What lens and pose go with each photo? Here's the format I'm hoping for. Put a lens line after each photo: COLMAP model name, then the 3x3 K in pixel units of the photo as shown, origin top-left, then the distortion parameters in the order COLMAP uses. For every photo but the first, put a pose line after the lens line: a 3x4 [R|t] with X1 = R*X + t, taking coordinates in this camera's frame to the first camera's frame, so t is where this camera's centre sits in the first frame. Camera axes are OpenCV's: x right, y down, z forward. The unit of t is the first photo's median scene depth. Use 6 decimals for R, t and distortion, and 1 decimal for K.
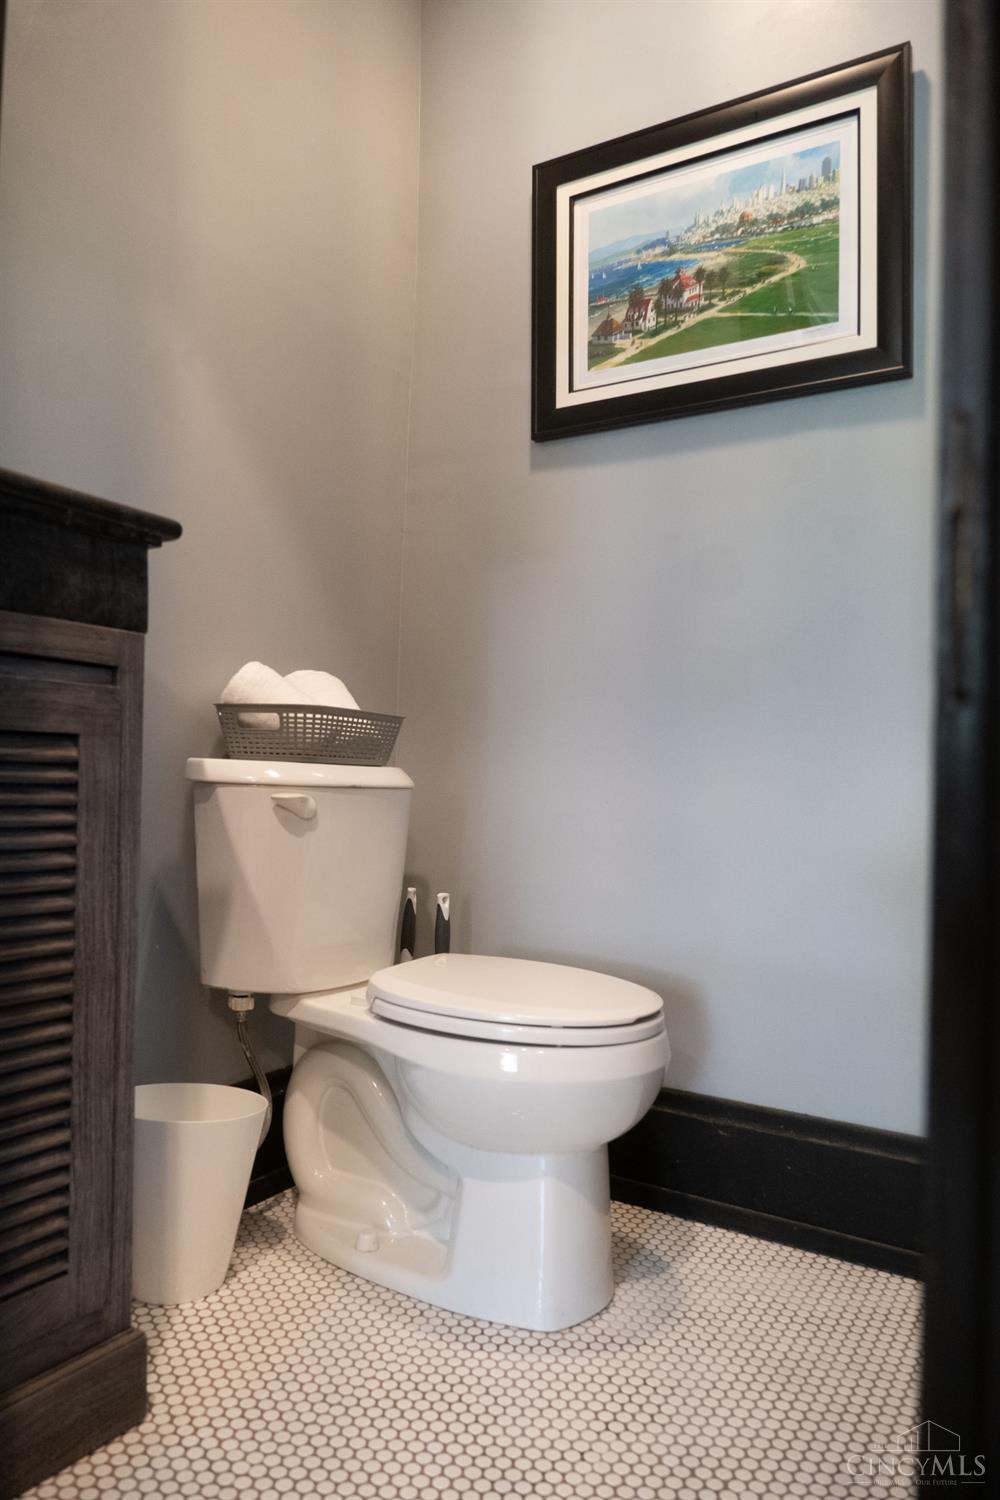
lens RADIAL K [[1081.4, 0, 505.4], [0, 1081.4, 739.1], [0, 0, 1]] dist [-0.008327, -0.007531]
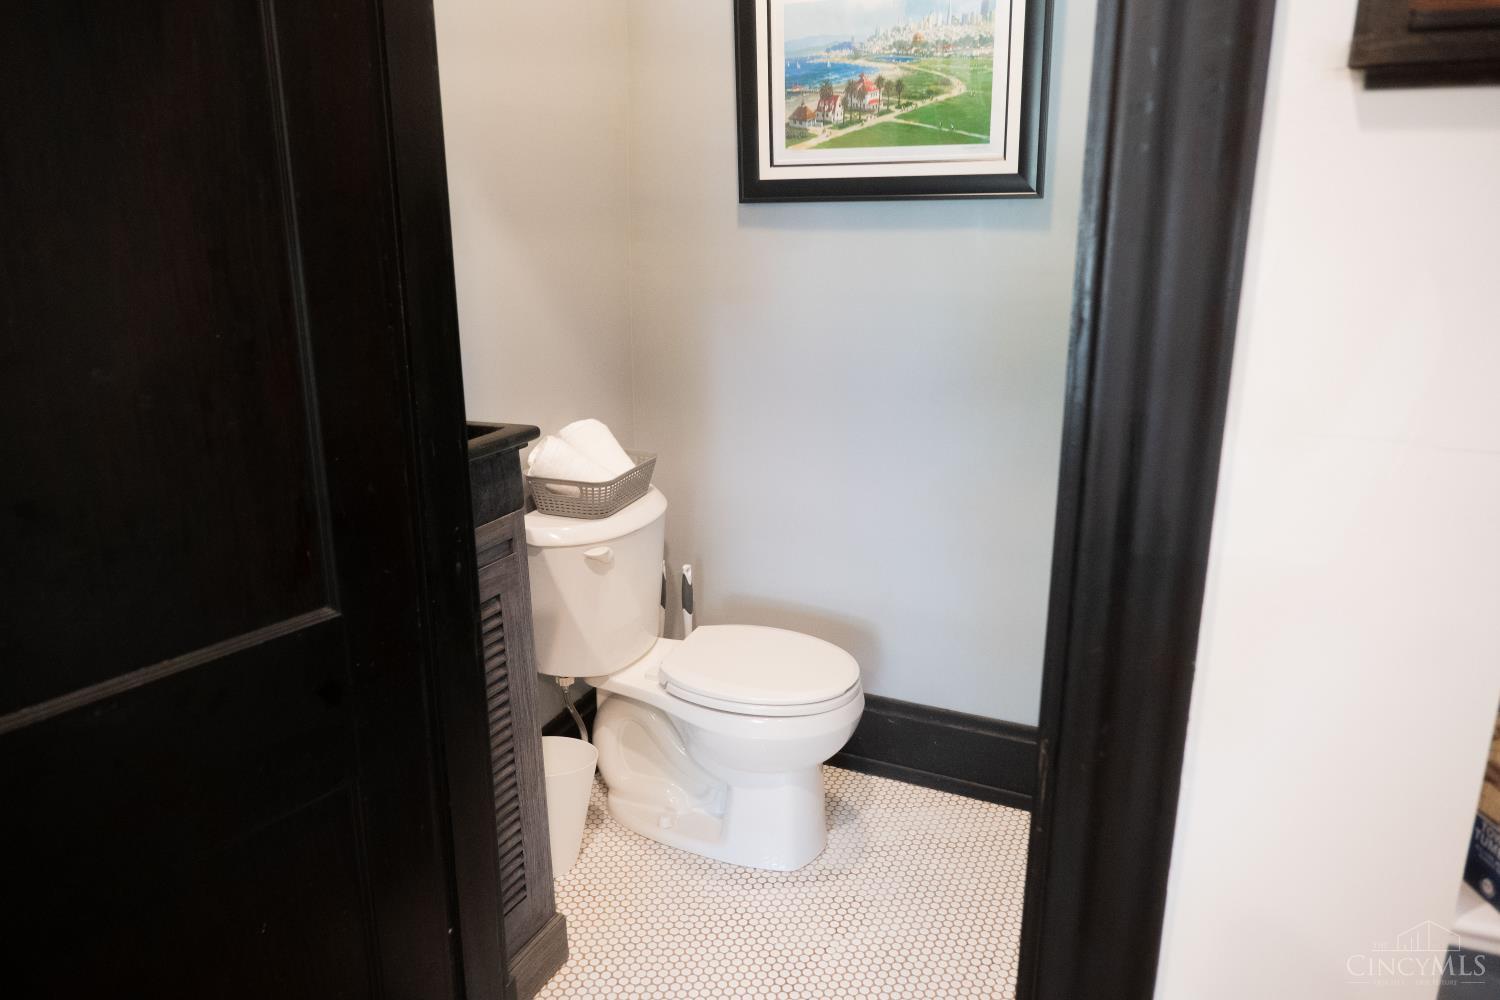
lens RADIAL K [[1061.7, 0, 770.7], [0, 1061.7, 514.3], [0, 0, 1]] dist [-0.011680, -0.003414]
pose [[0.991608, -0.057970, 0.115553, -0.113639], [0.021335, 0.954951, 0.295995, -0.339614], [-0.127506, -0.291046, 0.948174, -0.270489]]
